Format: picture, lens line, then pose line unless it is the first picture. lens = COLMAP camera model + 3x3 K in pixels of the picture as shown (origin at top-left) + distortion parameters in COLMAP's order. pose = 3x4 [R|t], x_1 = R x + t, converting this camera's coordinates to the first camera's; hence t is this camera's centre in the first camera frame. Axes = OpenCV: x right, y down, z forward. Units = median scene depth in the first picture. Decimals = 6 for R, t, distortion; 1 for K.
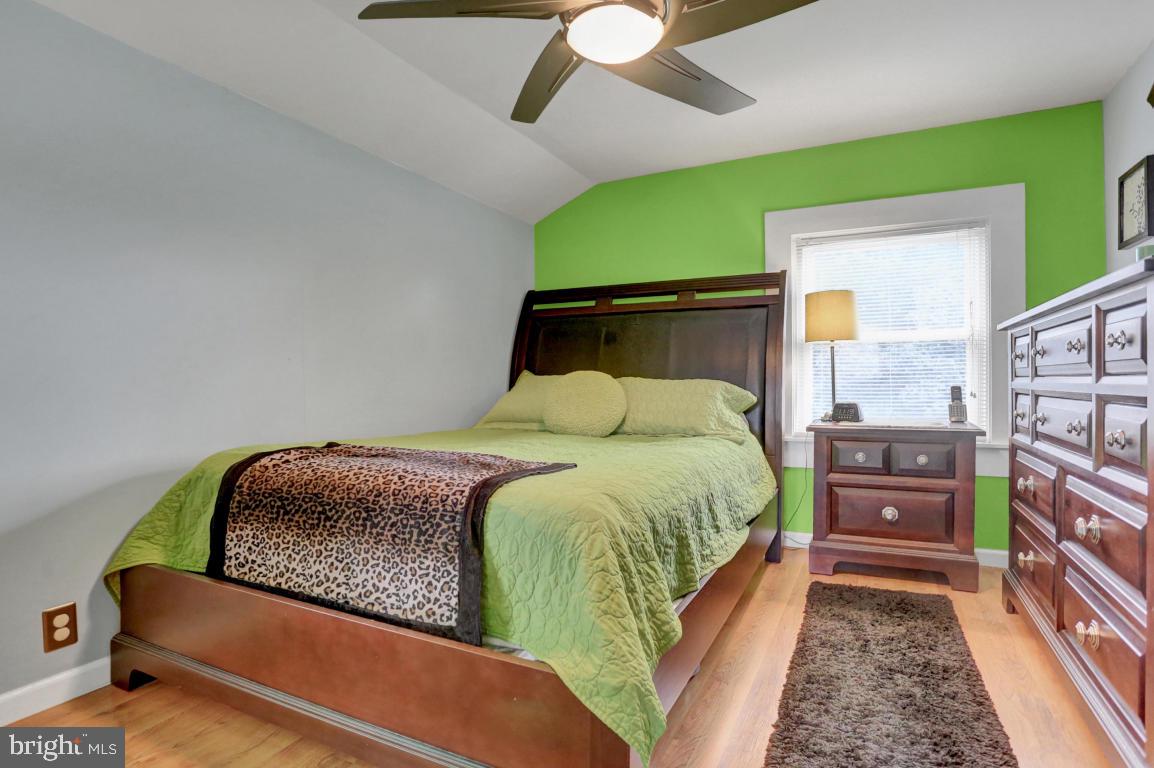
lens RADIAL K [[613.7, 0, 577.0], [0, 613.7, 384.0], [0, 0, 1]] dist [-0.072900, 0.037302]
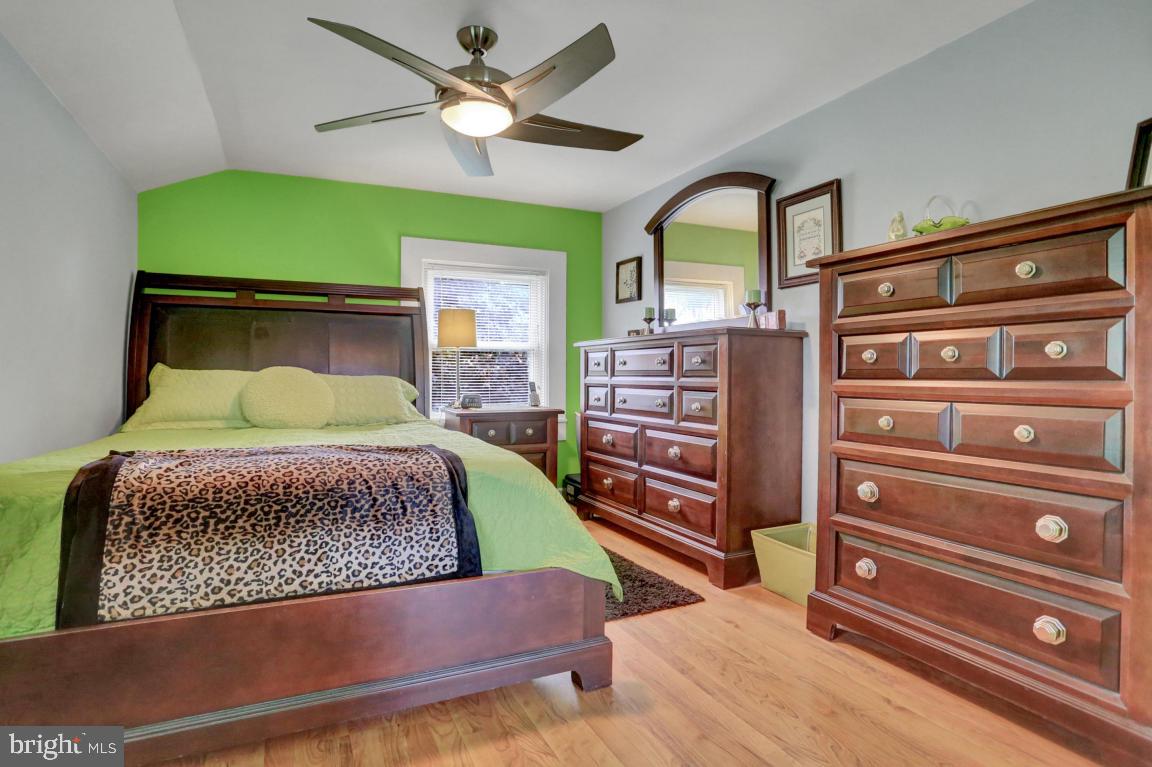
lens RADIAL K [[581.6, 0, 578.4], [0, 581.6, 379.0], [0, 0, 1]] dist [-0.024788, 0.000956]
pose [[0.618526, 0.003245, 0.785757, -0.880089], [-0.004293, 0.999991, -0.000749, -0.003572], [-0.785752, -0.002910, 0.618535, 0.039965]]
